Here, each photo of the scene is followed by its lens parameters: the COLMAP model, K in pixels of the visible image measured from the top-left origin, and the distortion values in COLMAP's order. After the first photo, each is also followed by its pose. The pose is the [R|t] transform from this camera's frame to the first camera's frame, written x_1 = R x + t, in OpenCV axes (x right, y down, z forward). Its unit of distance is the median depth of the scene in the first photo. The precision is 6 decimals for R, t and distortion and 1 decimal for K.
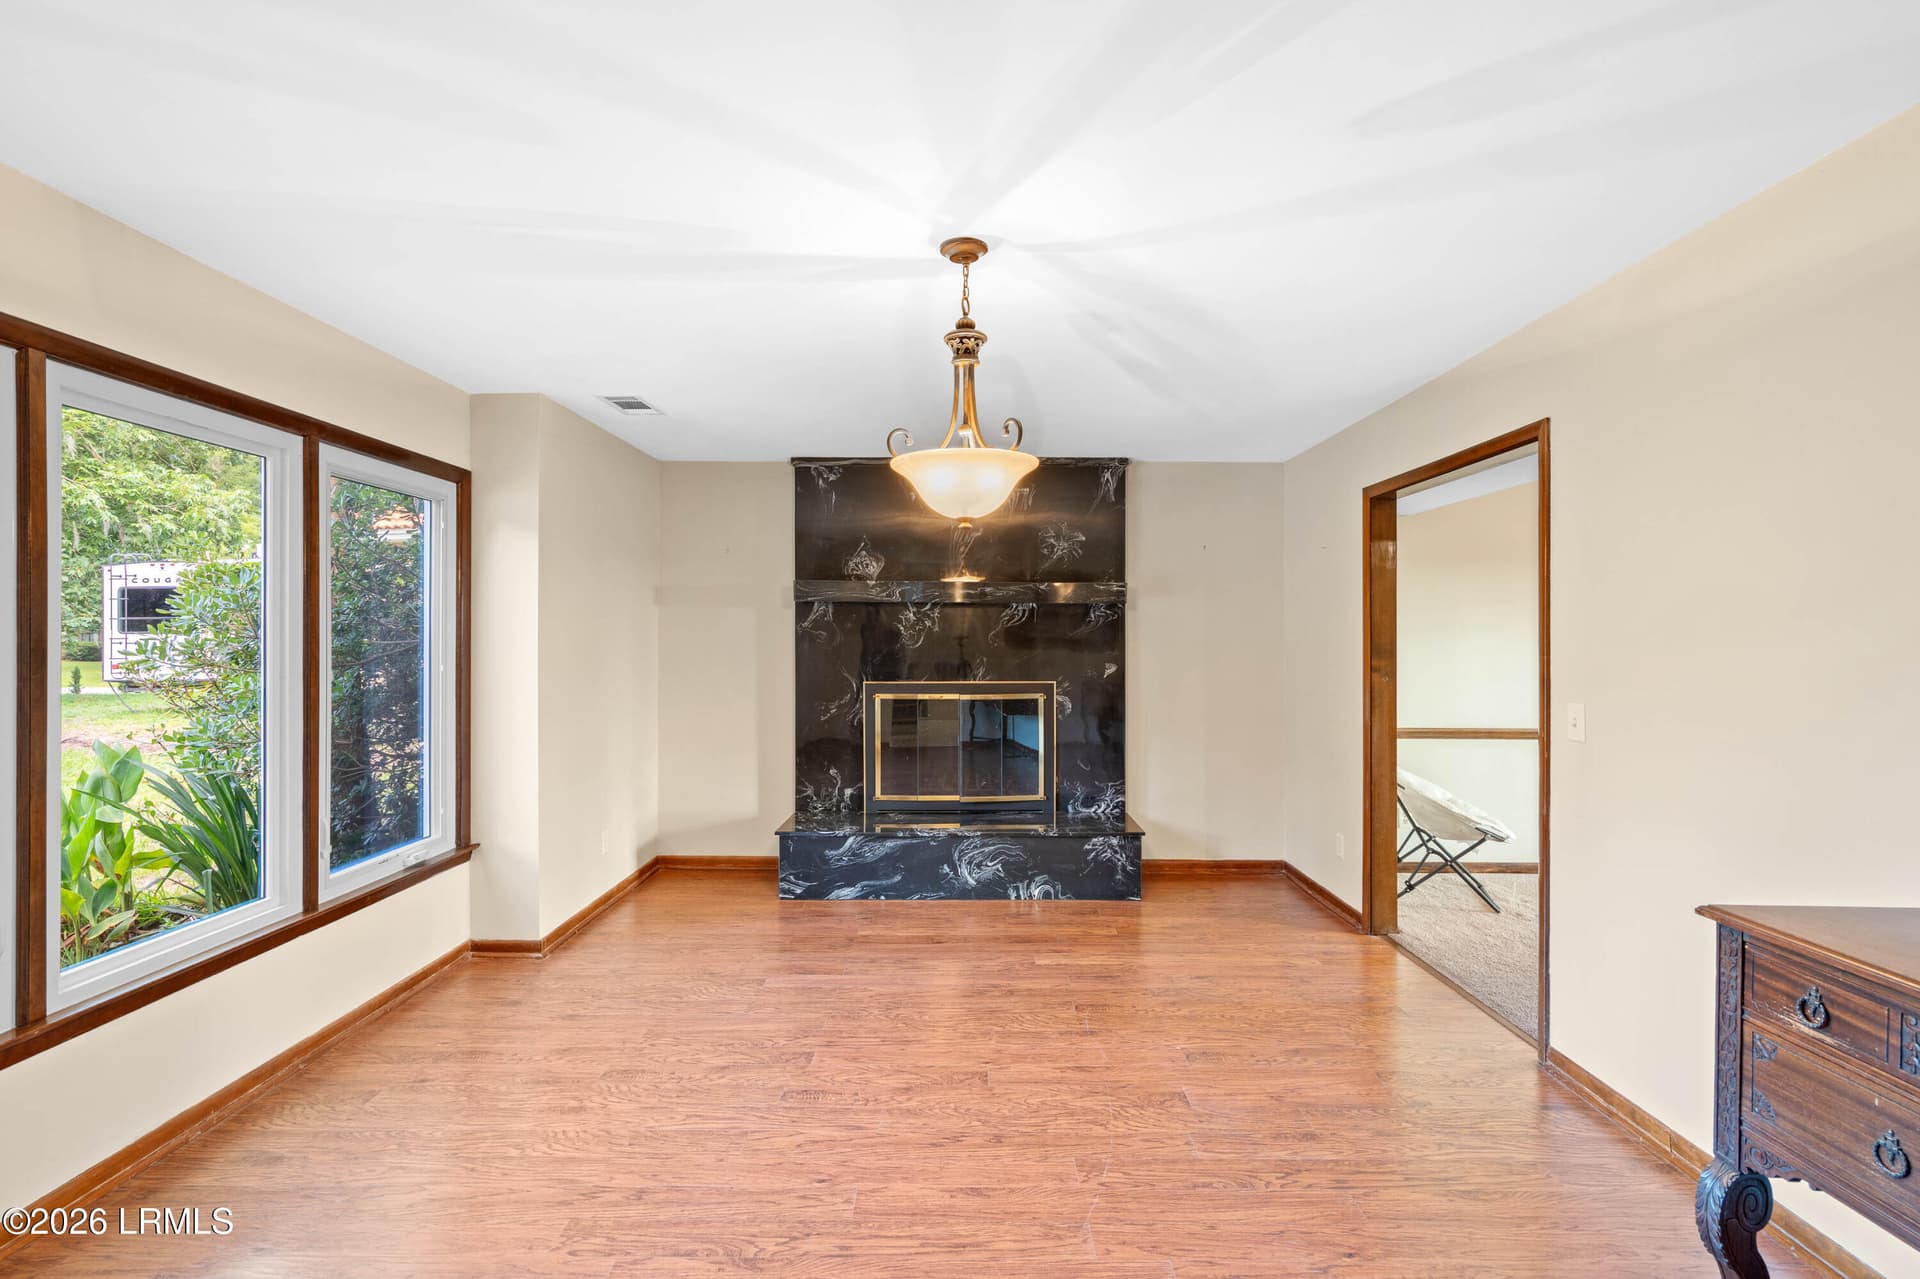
lens RADIAL K [[866.6, 0, 957.1], [0, 866.6, 632.8], [0, 0, 1]] dist [-0.010661, 0.007348]
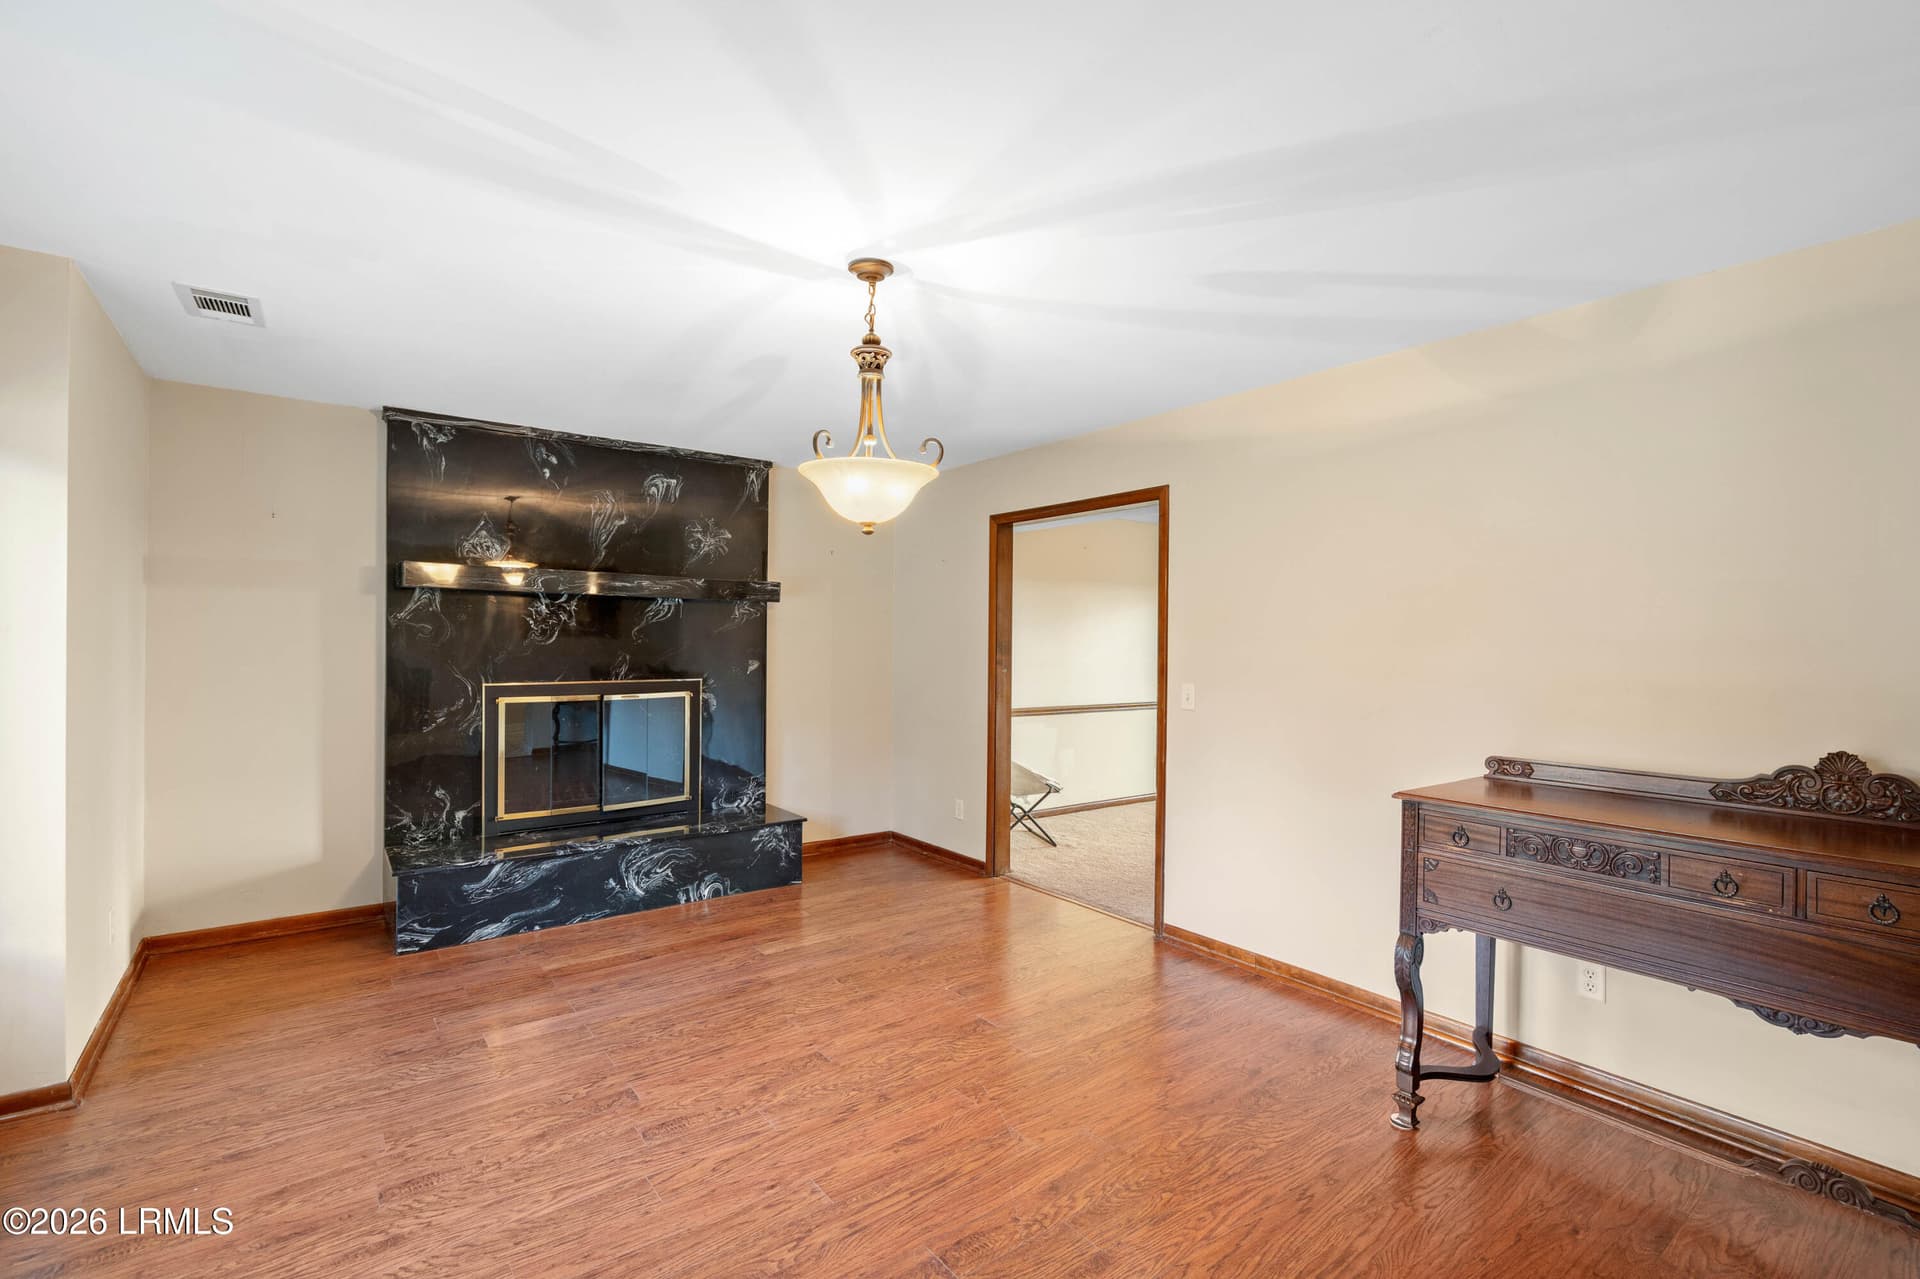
lens RADIAL K [[866.4, 0, 949.0], [0, 866.4, 636.5], [0, 0, 1]] dist [-0.001800, 0.001292]
pose [[0.793067, 0.008418, 0.609077, -0.293892], [-0.013064, 0.999910, 0.003190, 0.001407], [-0.608995, -0.010486, 0.793105, 0.050127]]
